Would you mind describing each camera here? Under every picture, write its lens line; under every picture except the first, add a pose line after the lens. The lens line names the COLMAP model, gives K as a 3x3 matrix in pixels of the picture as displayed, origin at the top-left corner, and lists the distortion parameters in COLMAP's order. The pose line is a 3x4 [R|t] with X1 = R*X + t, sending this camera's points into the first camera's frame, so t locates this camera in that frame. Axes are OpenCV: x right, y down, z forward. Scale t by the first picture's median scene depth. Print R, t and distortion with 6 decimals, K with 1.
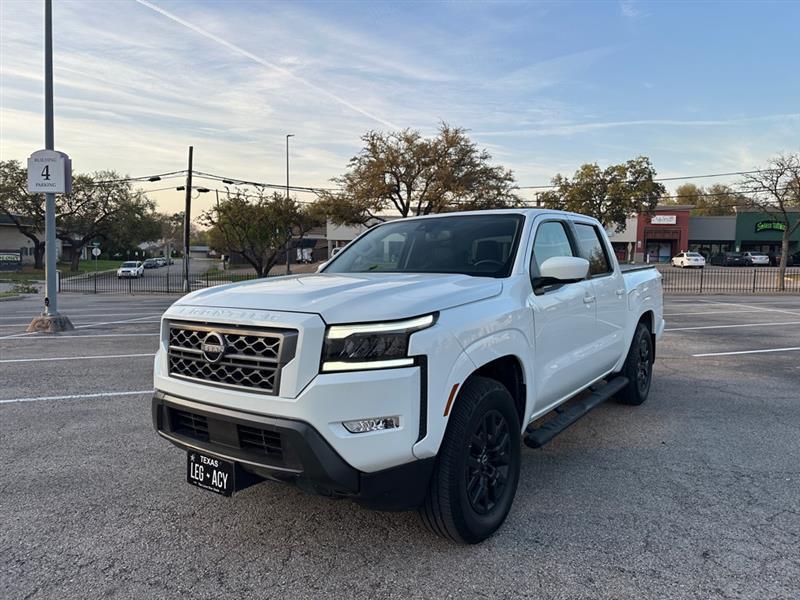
lens RADIAL K [[557.9, 0, 394.9], [0, 557.9, 295.4], [0, 0, 1]] dist [0.070193, -0.092096]
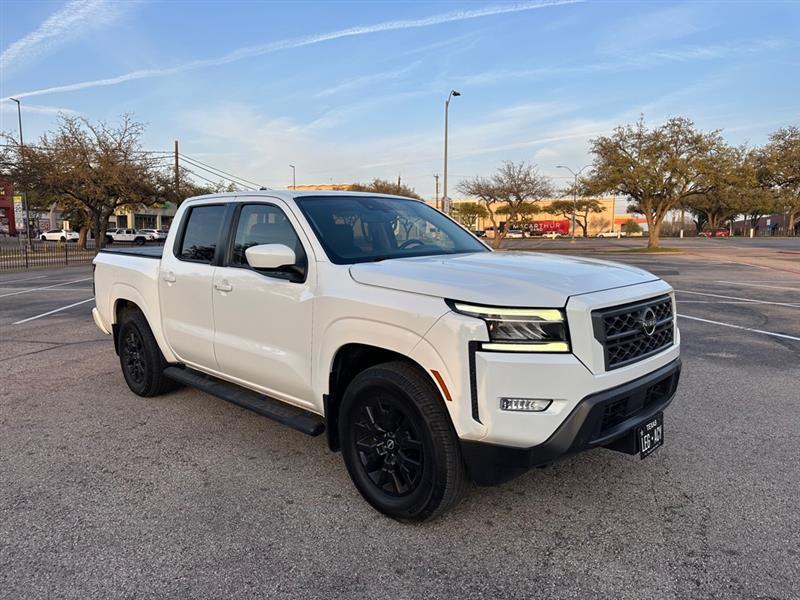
lens RADIAL K [[563.0, 0, 400.0], [0, 563.0, 300.0], [0, 0, 1]] dist [0.091066, -0.101601]
pose [[0.156780, -0.109584, 0.981535, -0.370523], [0.067336, 0.992699, 0.100075, -0.022999], [-0.985335, 0.050403, 0.163015, 0.324921]]
